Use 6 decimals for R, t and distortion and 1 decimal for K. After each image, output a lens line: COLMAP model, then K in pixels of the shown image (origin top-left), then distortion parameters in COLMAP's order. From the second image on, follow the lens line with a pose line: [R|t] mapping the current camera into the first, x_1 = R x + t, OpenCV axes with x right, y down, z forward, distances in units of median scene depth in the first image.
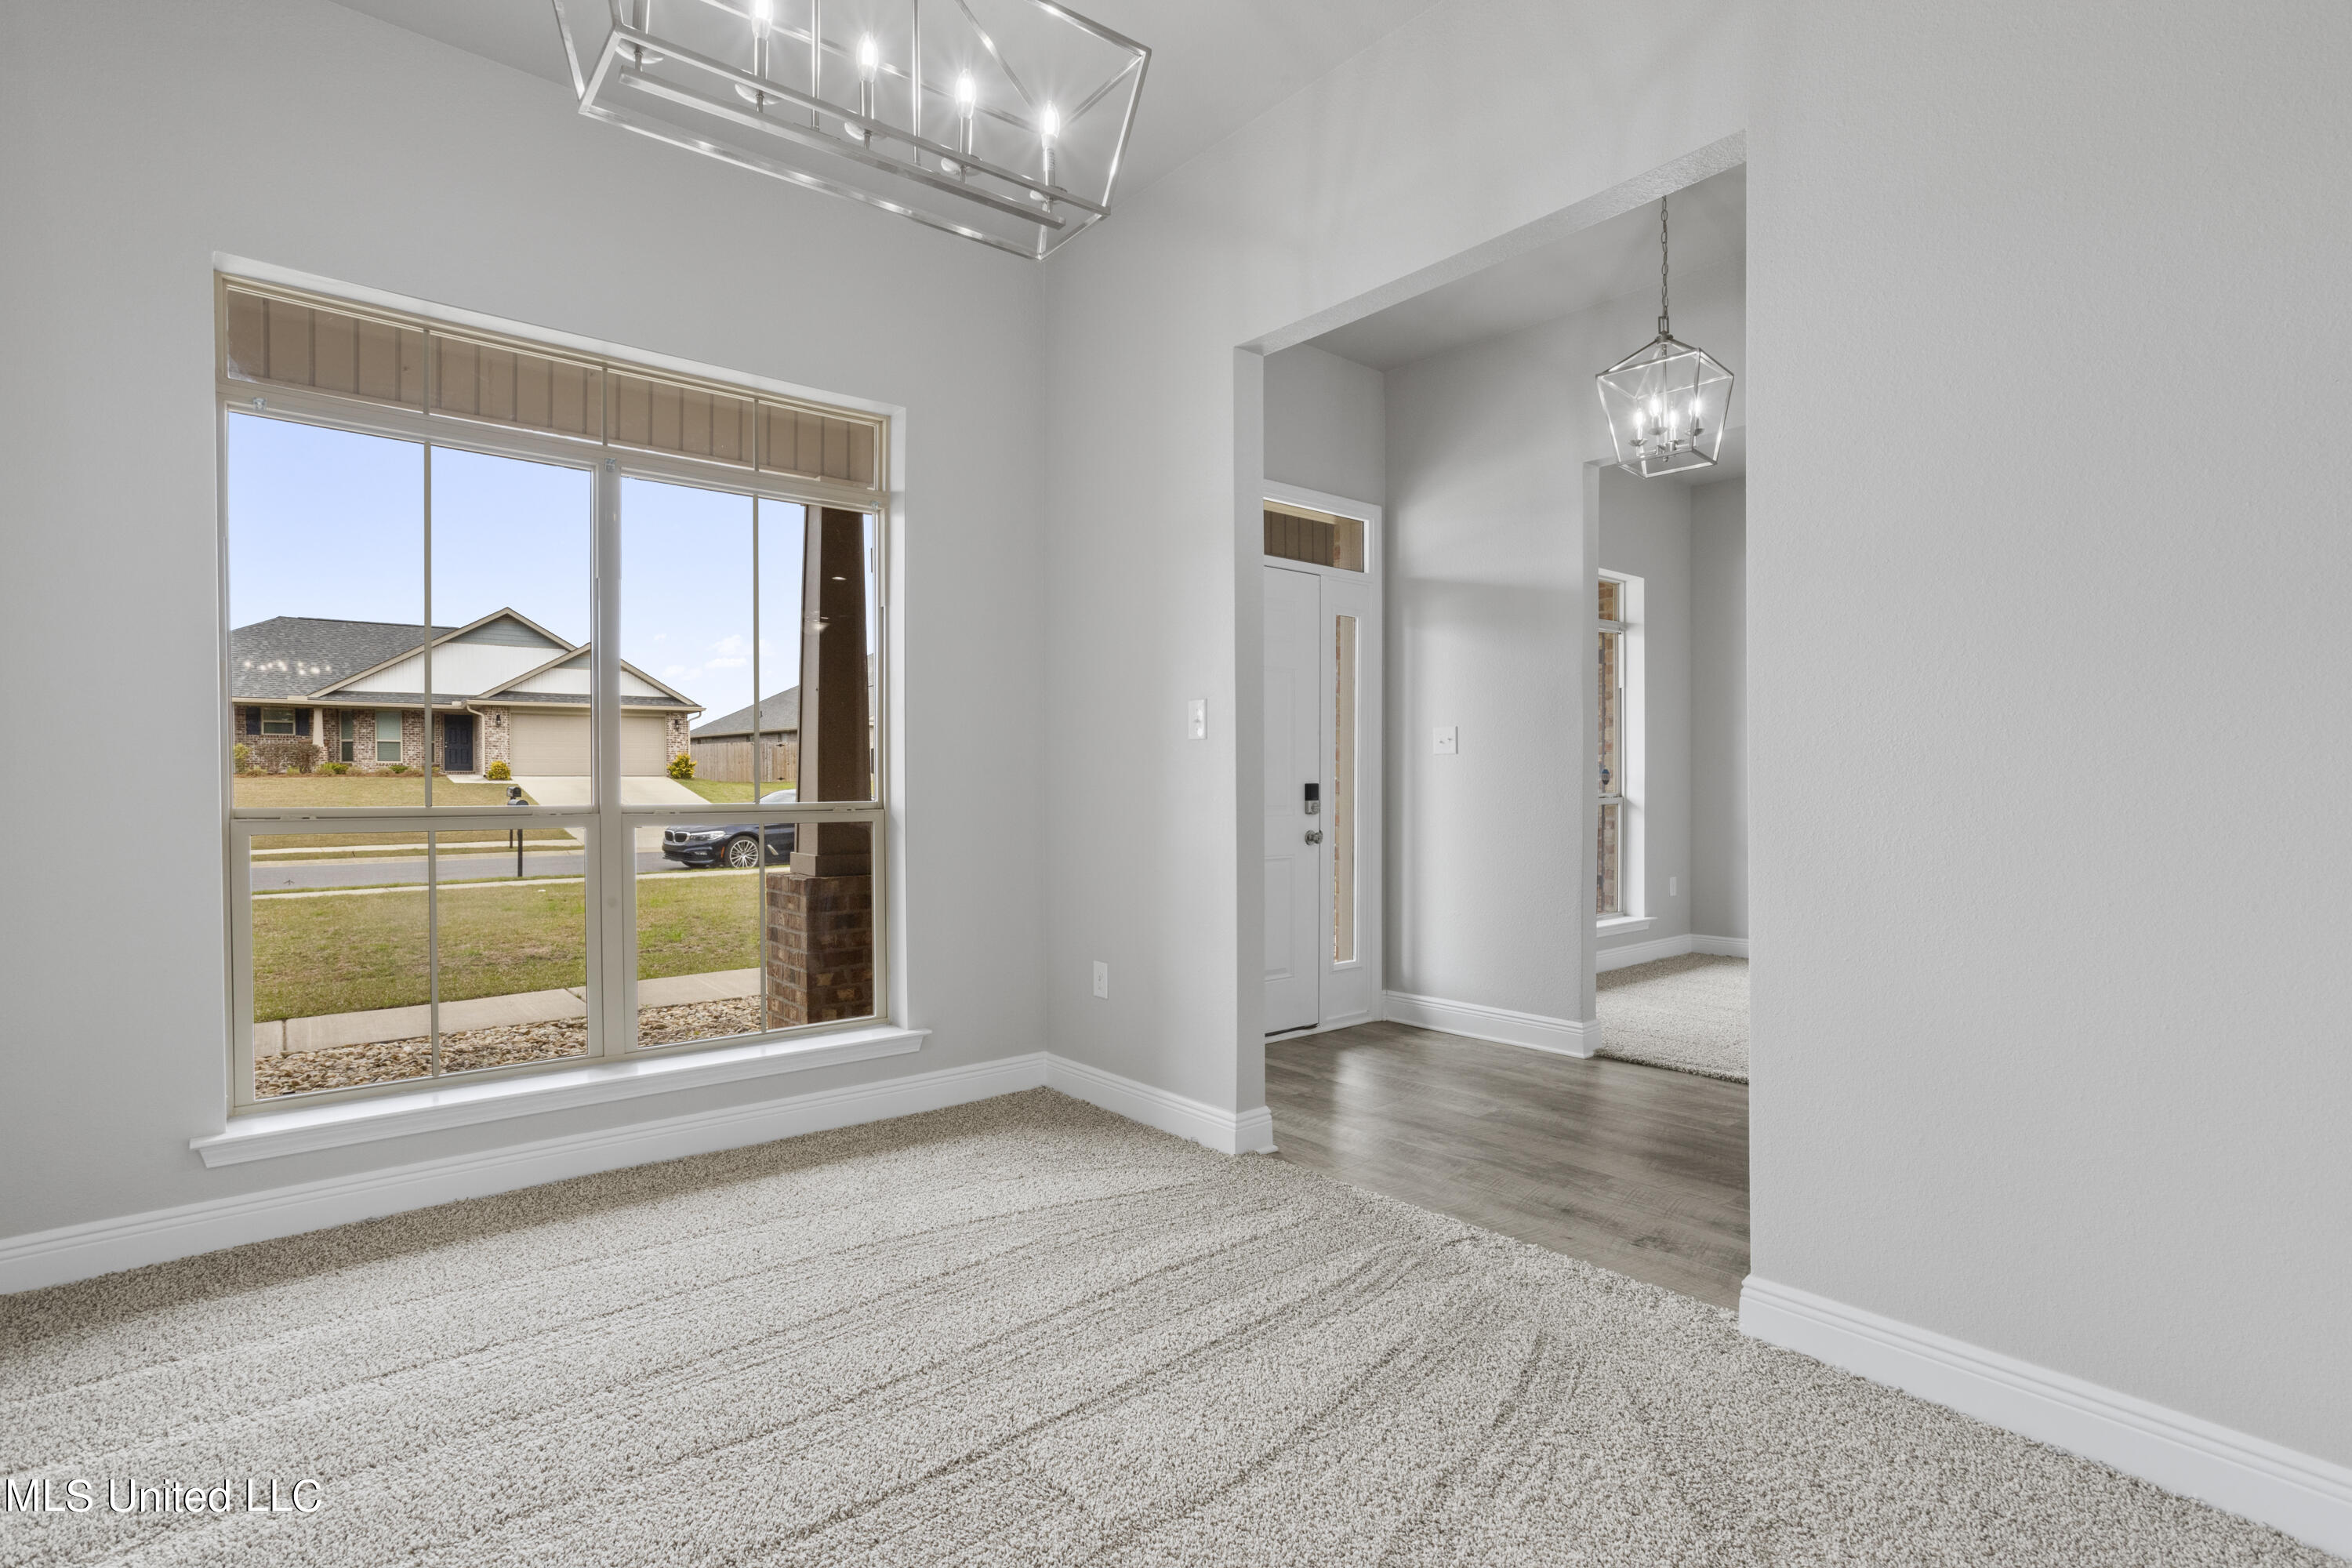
lens RADIAL K [[1141.2, 0, 1170.0], [0, 1141.2, 795.7], [0, 0, 1]] dist [-0.026183, 0.014212]
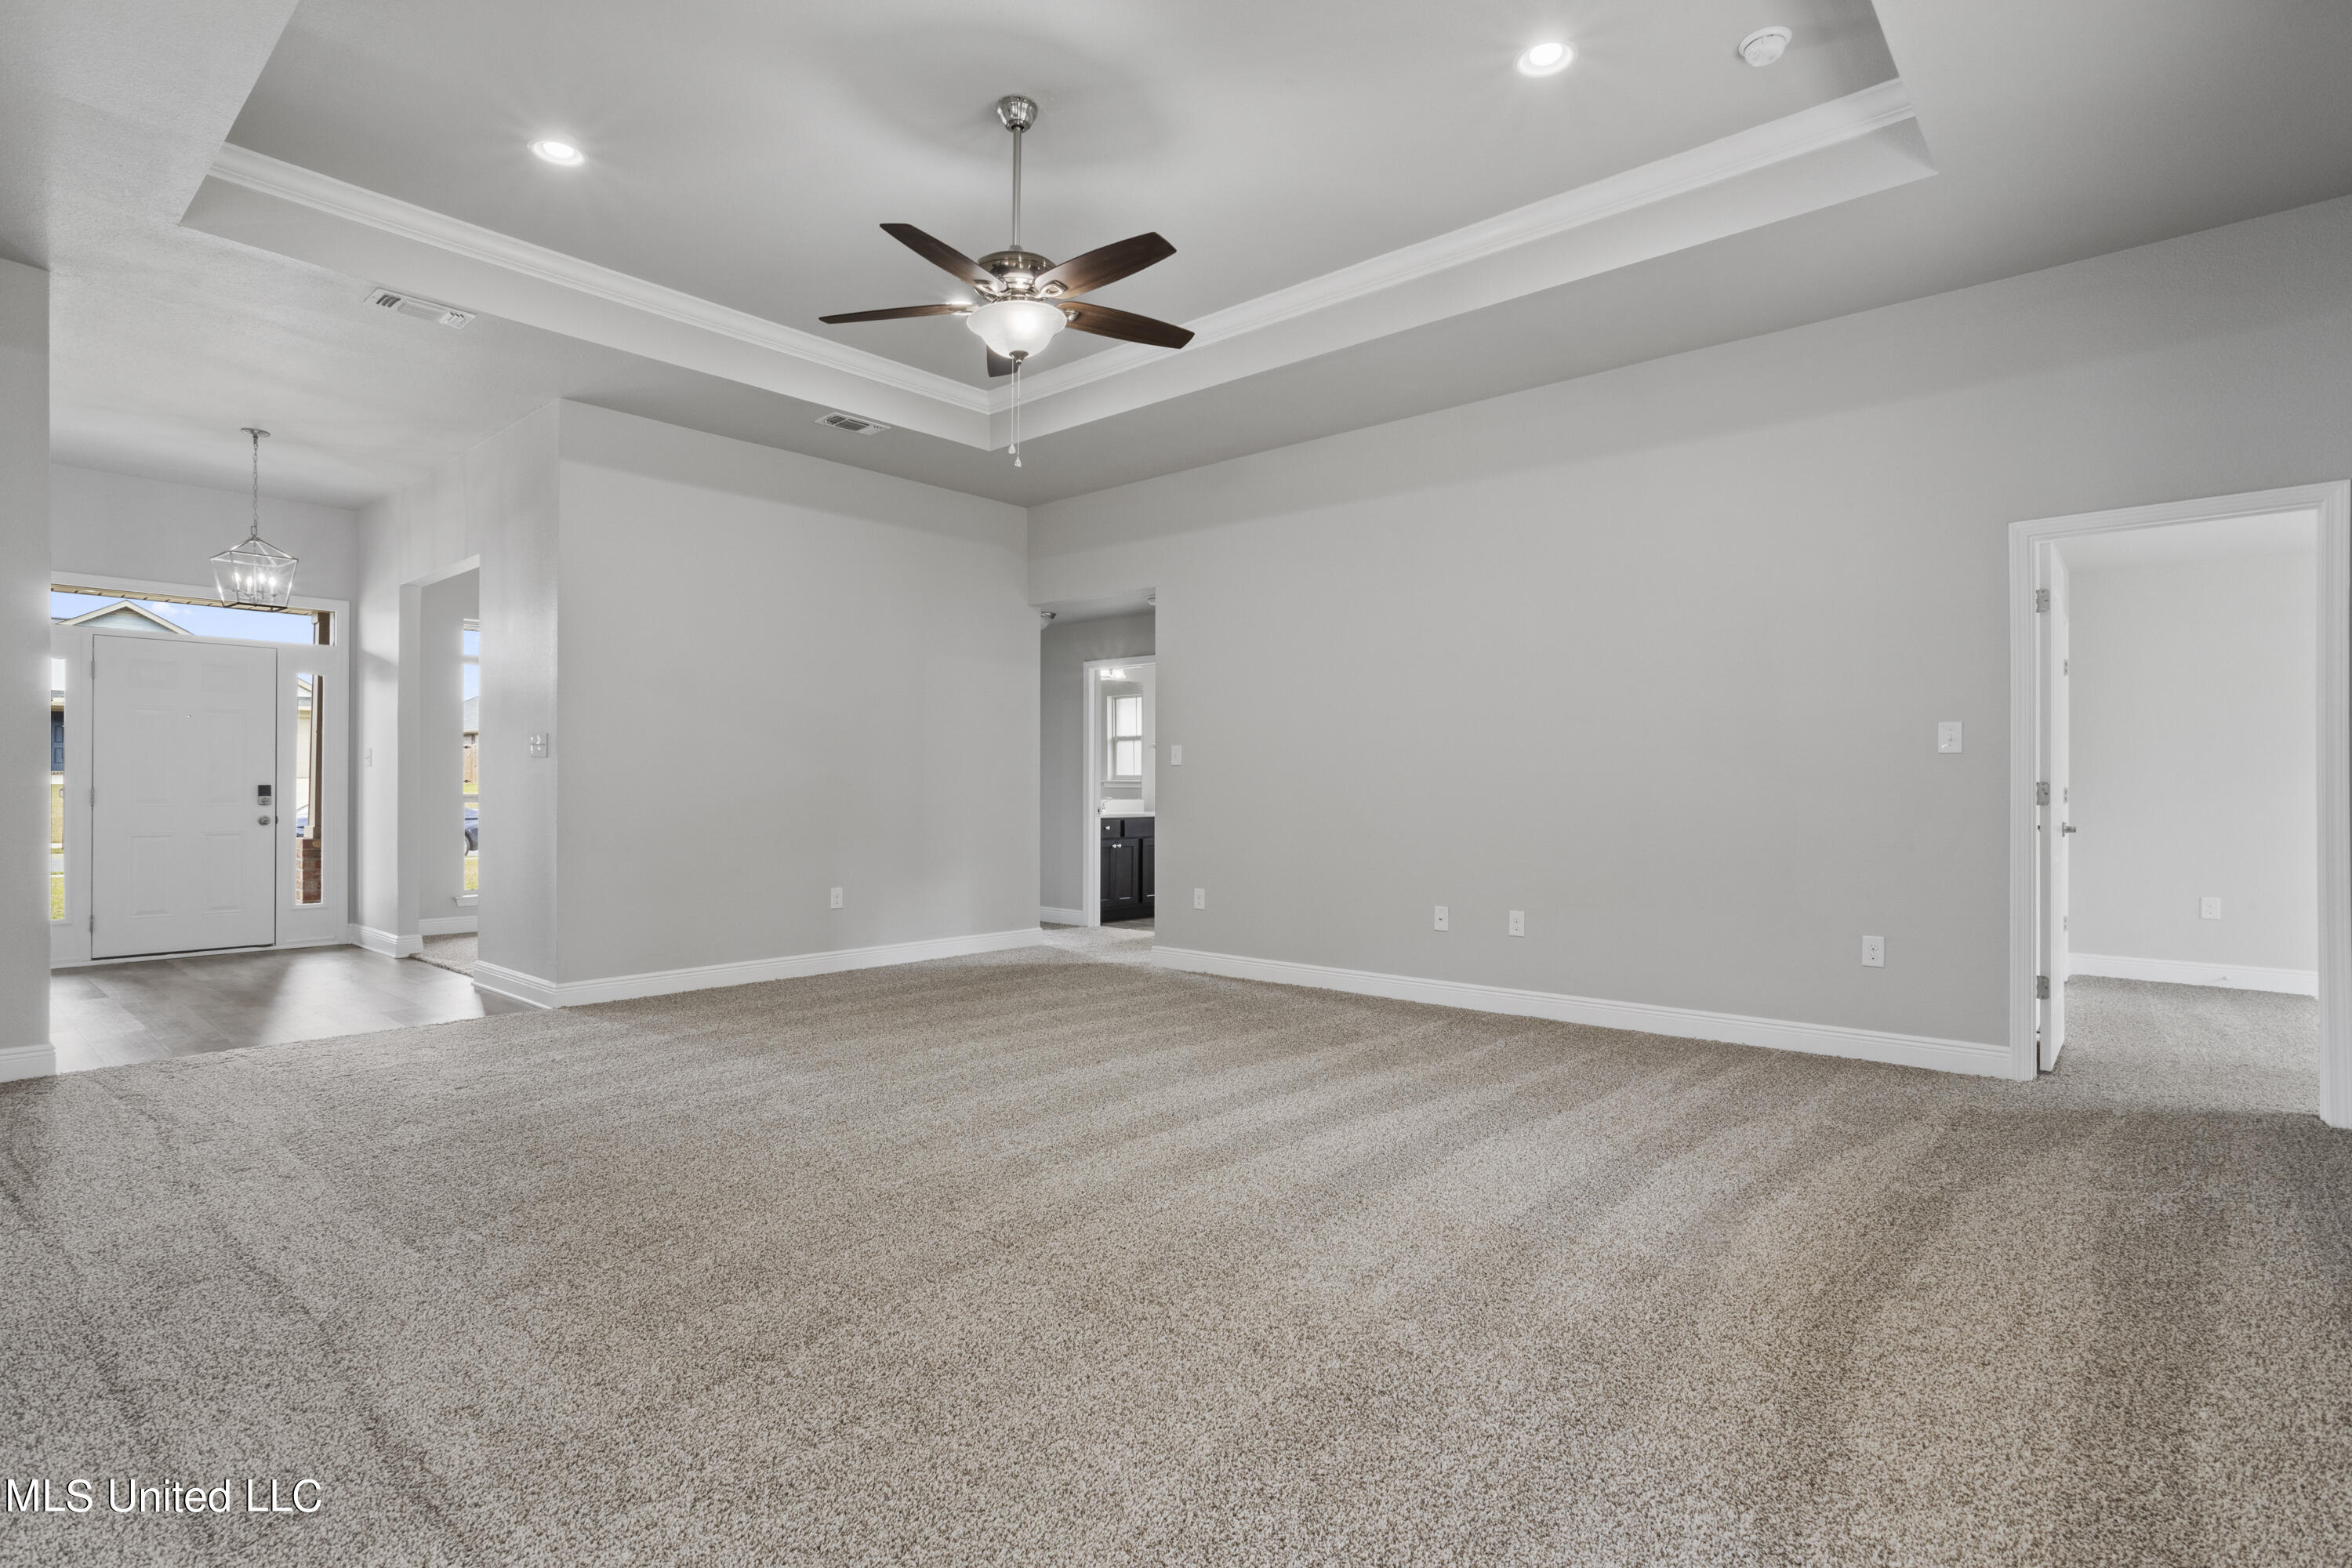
lens RADIAL K [[1141.2, 0, 1196.1], [0, 1141.2, 790.0], [0, 0, 1]] dist [-0.026183, 0.014212]
pose [[0.988940, 0.003843, 0.148269, 1.075926], [-0.002366, 0.999946, -0.010137, 0.007339], [-0.148300, 0.009674, 0.988895, -0.641253]]
